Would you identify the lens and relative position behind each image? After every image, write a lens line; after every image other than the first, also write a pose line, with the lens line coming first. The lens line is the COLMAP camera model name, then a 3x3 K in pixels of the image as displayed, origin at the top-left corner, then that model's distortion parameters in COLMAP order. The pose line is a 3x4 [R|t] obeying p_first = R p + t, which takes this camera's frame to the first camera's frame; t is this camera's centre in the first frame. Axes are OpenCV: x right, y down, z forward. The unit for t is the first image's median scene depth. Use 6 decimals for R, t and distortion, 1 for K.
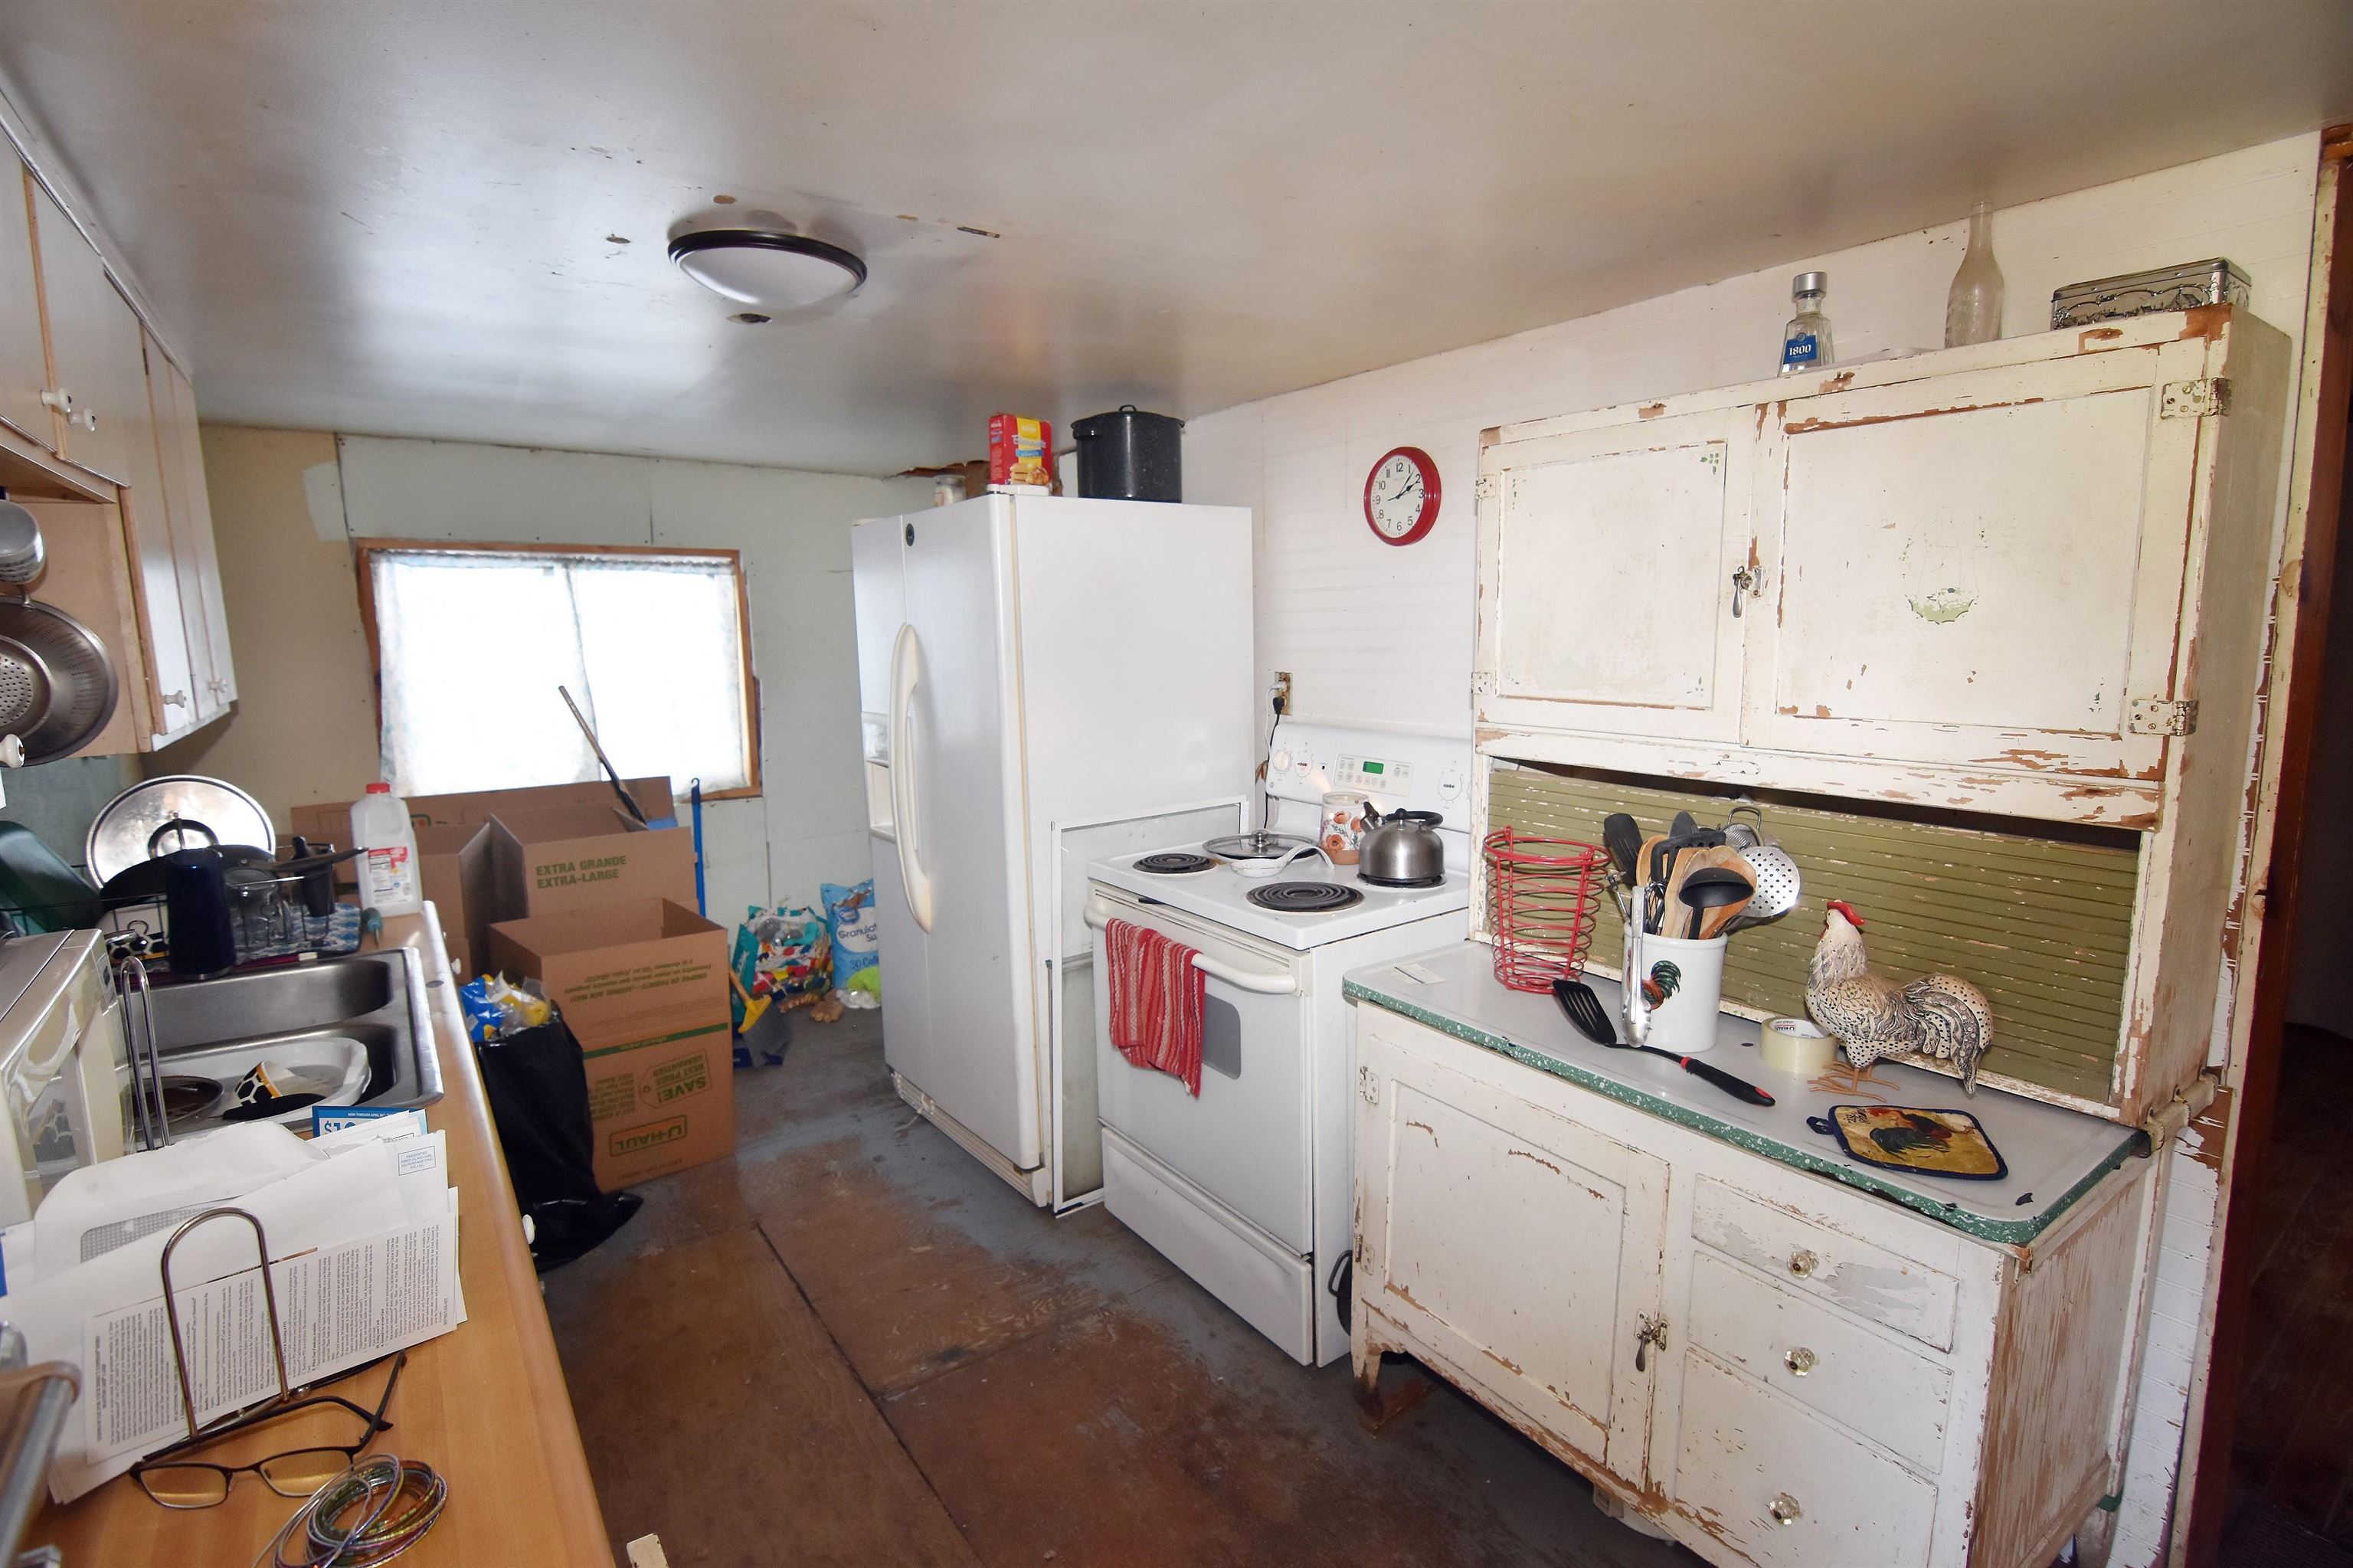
lens RADIAL K [[1139.8, 0, 1175.0], [0, 1139.8, 786.8], [0, 0, 1]] dist [-0.010565, -0.005172]
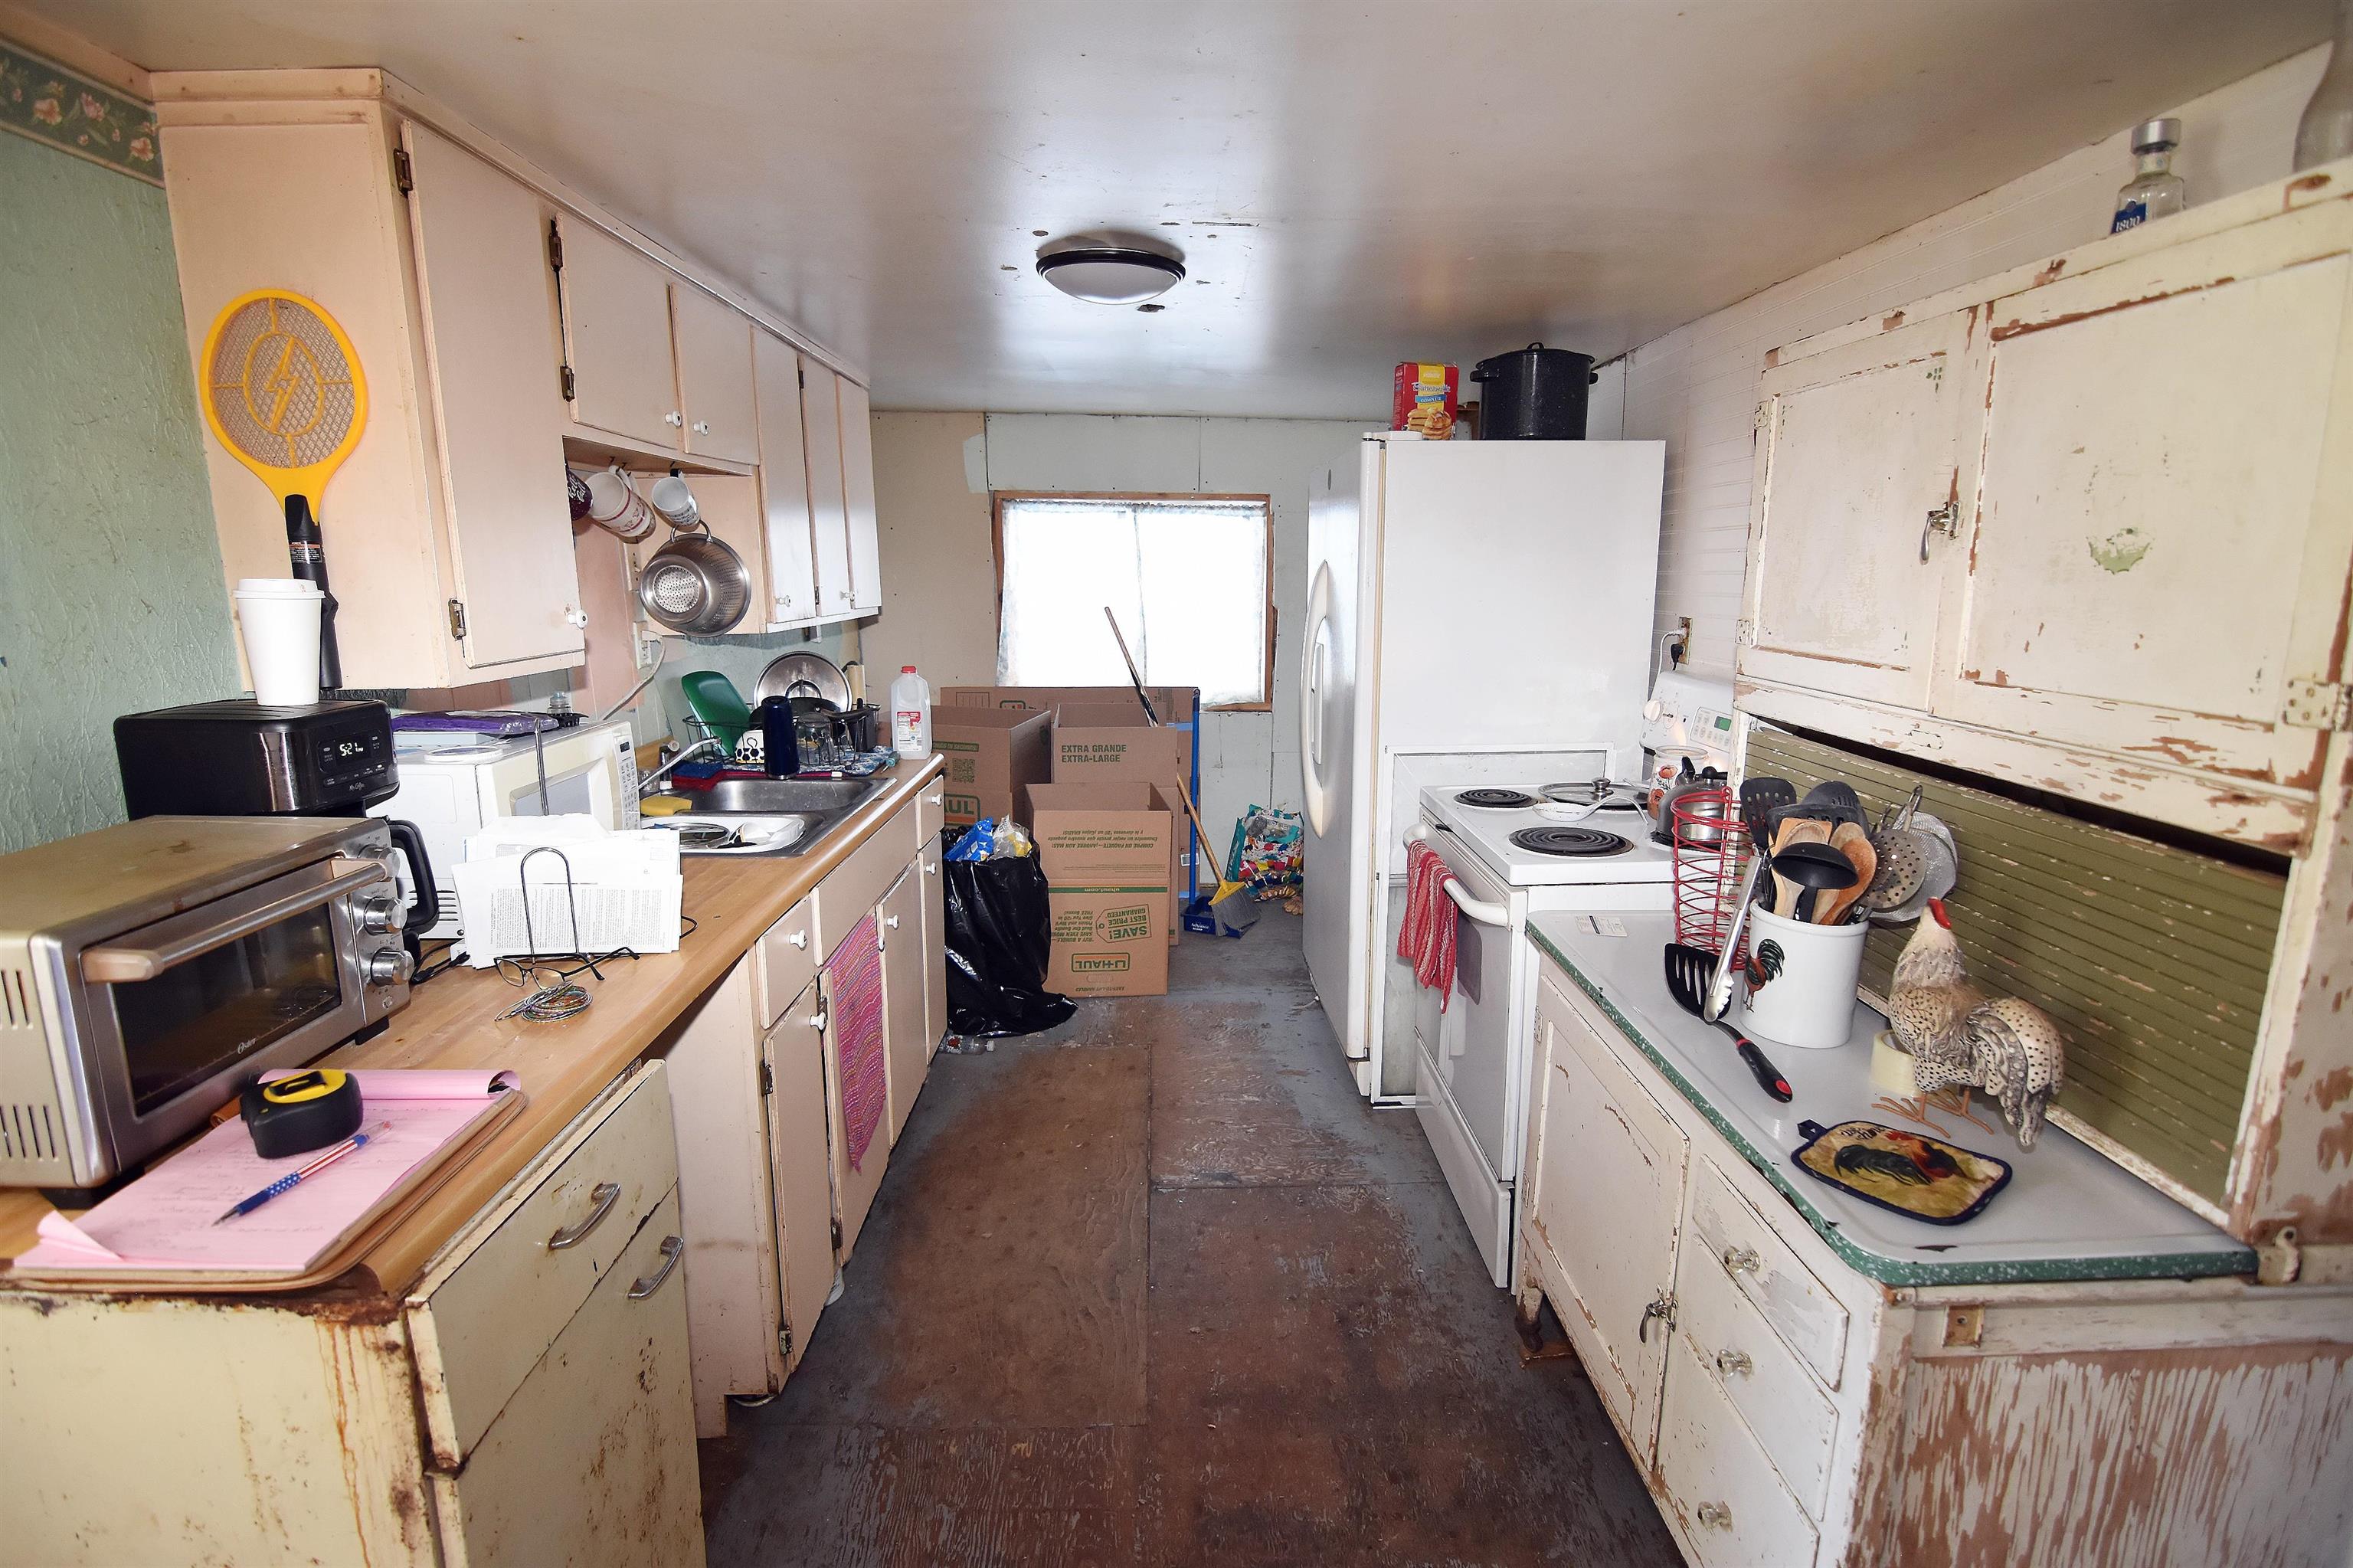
lens RADIAL K [[1139.8, 0, 1171.8], [0, 1139.8, 784.5], [0, 0, 1]] dist [-0.010565, -0.005172]
pose [[0.825132, 0.120747, -0.551886, 0.463006], [-0.092814, 0.992592, 0.078402, 0.001911], [0.557264, -0.013470, 0.830226, -0.021464]]
